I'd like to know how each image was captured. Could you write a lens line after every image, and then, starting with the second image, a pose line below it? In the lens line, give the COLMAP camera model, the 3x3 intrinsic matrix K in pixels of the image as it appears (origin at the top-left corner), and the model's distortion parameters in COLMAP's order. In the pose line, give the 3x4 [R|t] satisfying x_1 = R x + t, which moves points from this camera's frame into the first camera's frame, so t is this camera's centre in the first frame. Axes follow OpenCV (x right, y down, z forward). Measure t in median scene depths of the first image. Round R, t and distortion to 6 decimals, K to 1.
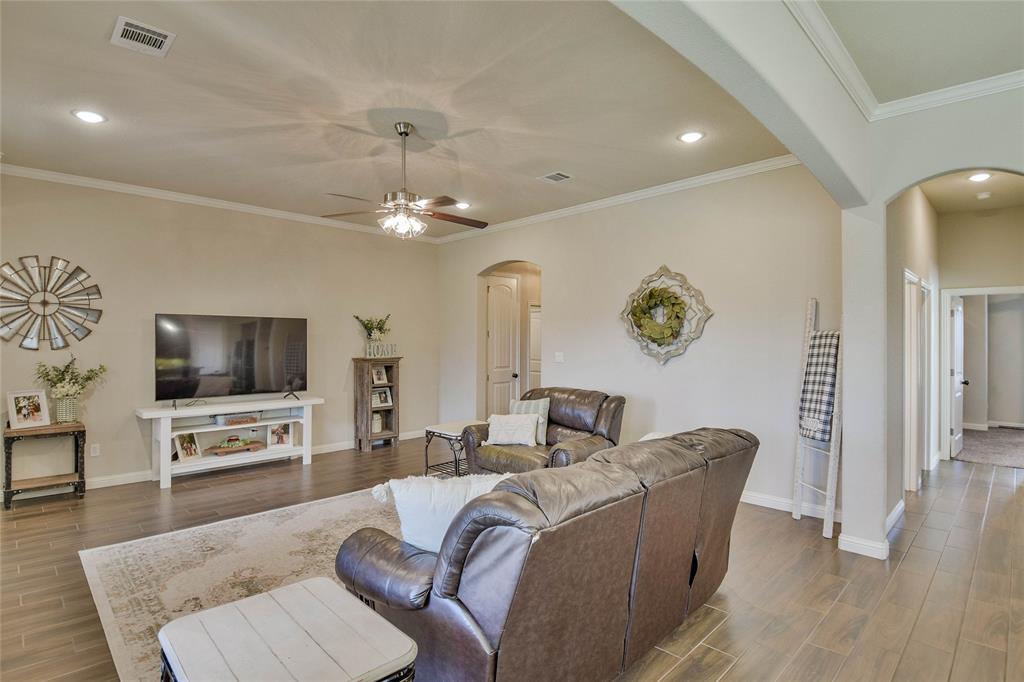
lens RADIAL K [[509.6, 0, 516.3], [0, 509.6, 331.3], [0, 0, 1]] dist [0.004754, -0.004766]
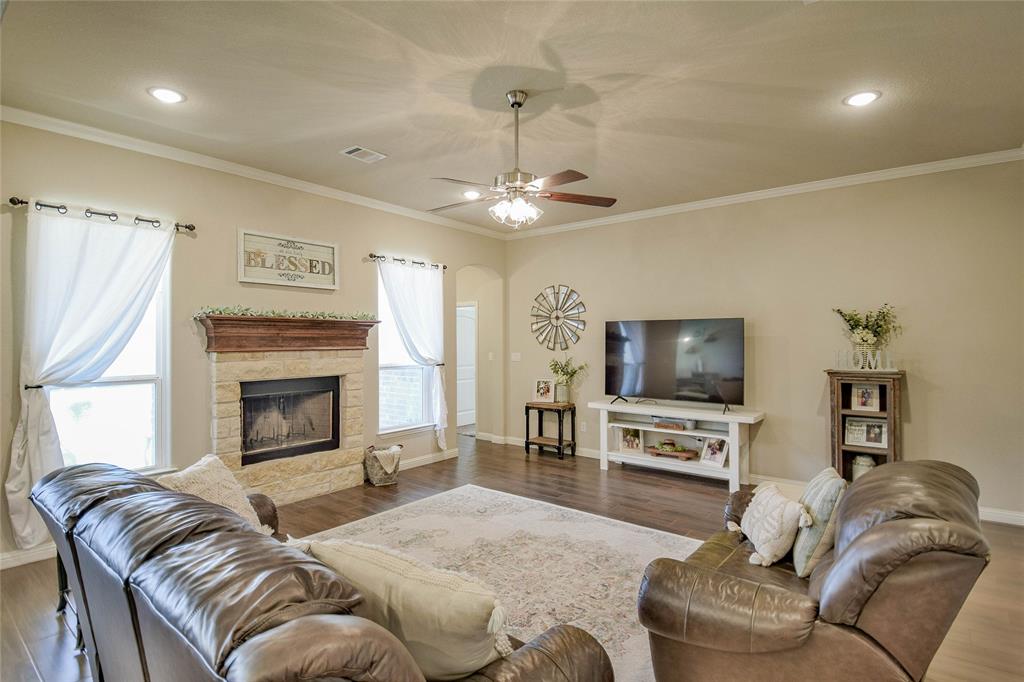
lens RADIAL K [[509.6, 0, 504.6], [0, 509.6, 333.7], [0, 0, 1]] dist [0.004754, -0.004766]
pose [[0.104303, -0.015578, -0.994424, 0.470659], [0.017371, 0.999753, -0.013840, 0.006682], [0.994394, -0.015831, 0.104547, 0.669423]]
